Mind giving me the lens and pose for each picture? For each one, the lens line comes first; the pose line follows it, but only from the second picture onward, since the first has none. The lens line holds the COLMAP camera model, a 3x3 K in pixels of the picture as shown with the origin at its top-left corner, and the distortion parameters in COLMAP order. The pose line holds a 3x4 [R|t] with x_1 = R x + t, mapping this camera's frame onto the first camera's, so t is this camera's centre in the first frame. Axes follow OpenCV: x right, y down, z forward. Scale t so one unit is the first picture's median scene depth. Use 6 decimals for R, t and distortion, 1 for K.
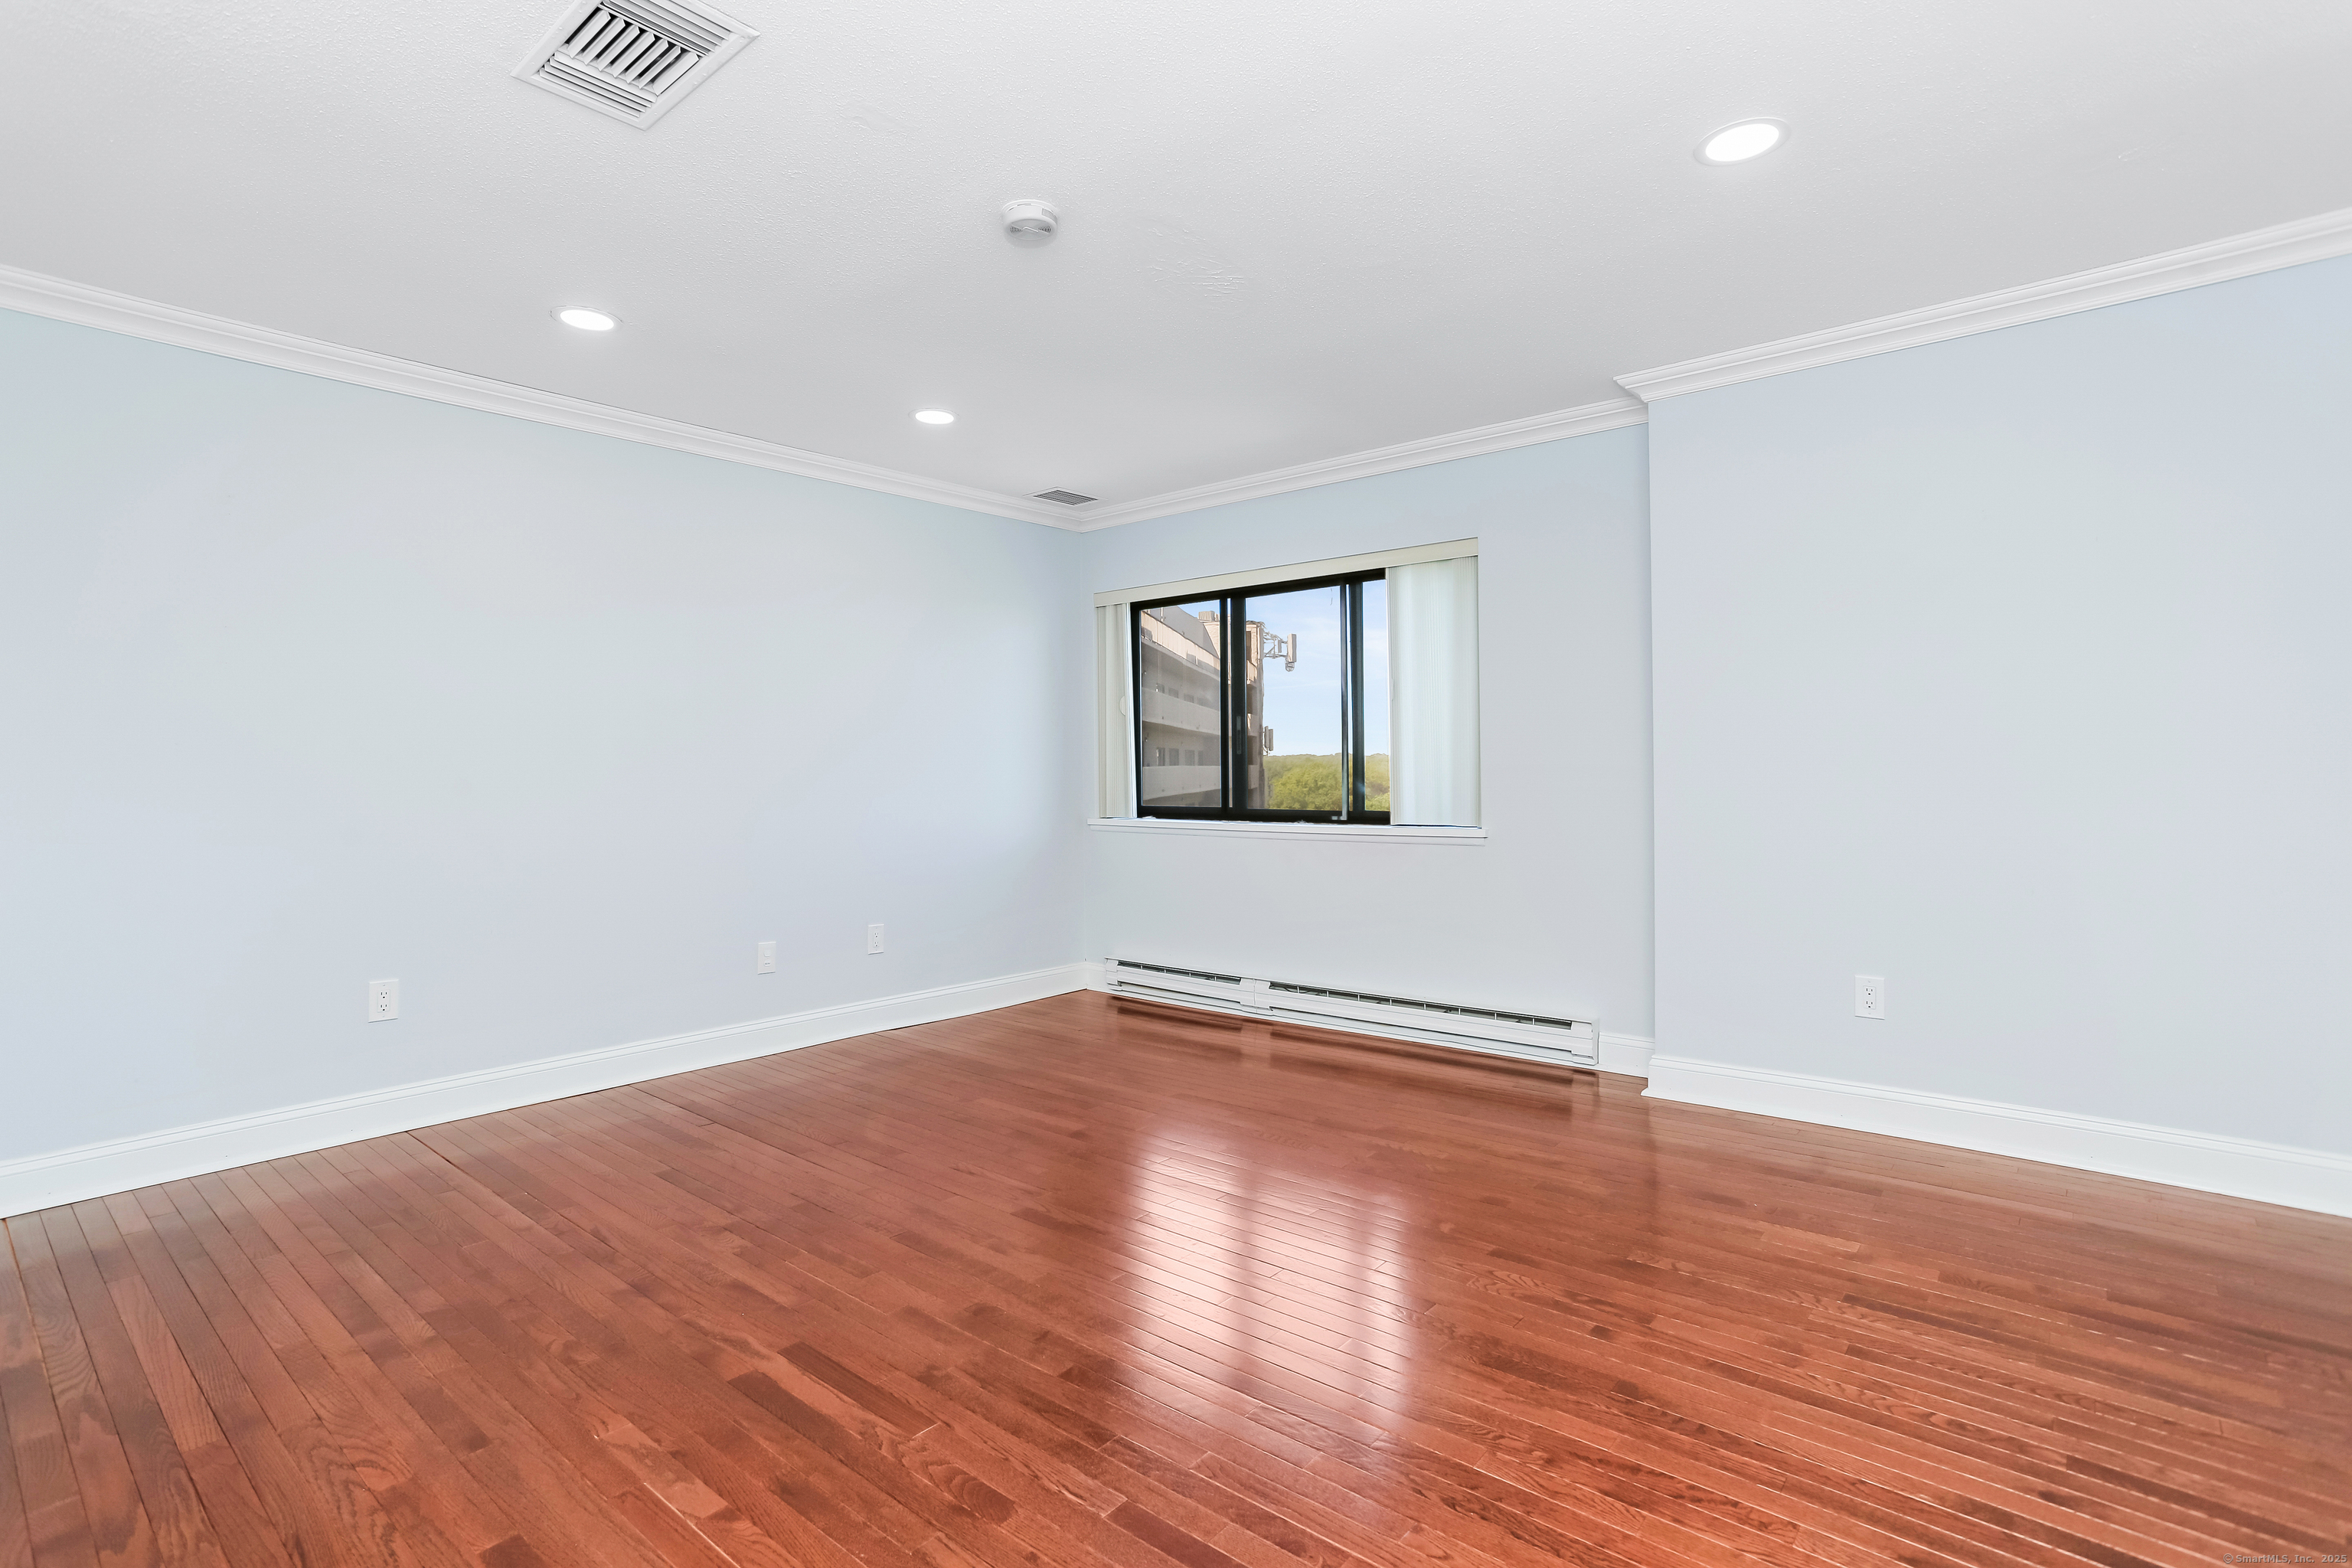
lens RADIAL K [[1132.3, 0, 1124.4], [0, 1132.3, 769.8], [0, 0, 1]] dist [-0.035191, 0.022367]
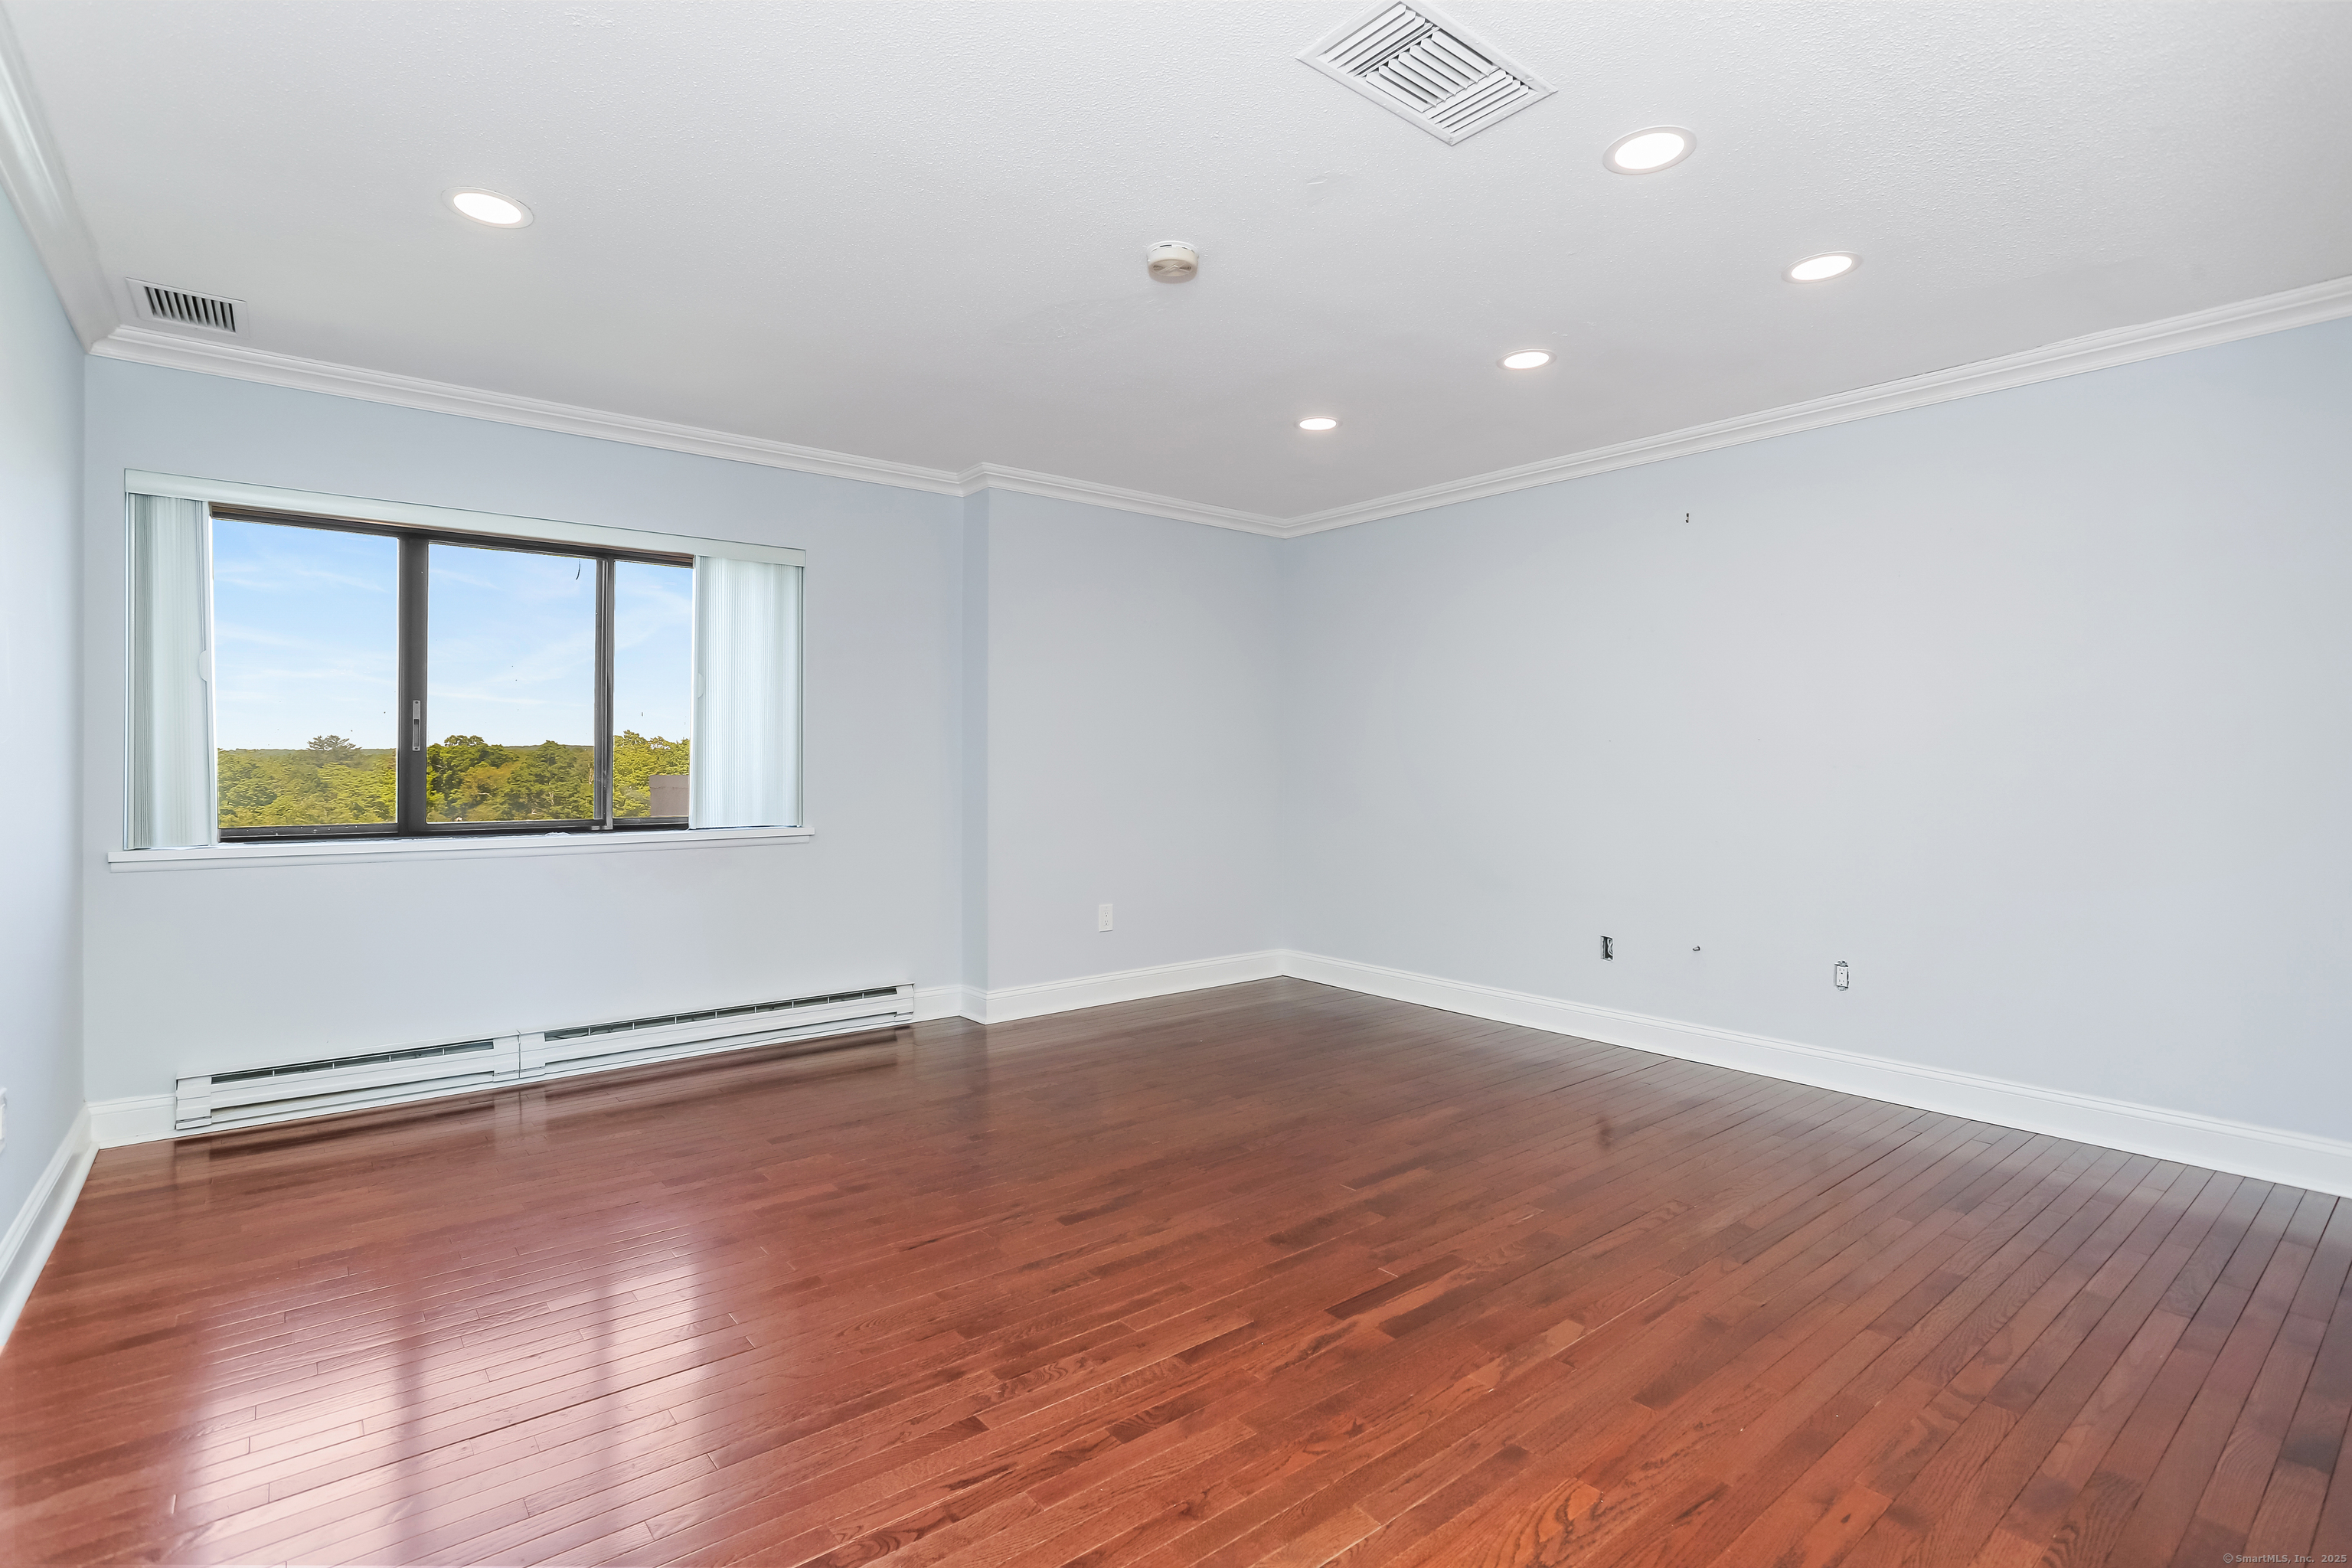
lens RADIAL K [[1132.3, 0, 1181.8], [0, 1132.3, 782.0], [0, 0, 1]] dist [-0.035191, 0.022367]
pose [[0.153133, -0.002179, 0.988203, -0.954978], [-0.008470, 0.999958, 0.003517, 0.000533], [-0.988169, -0.008909, 0.153108, 0.677793]]
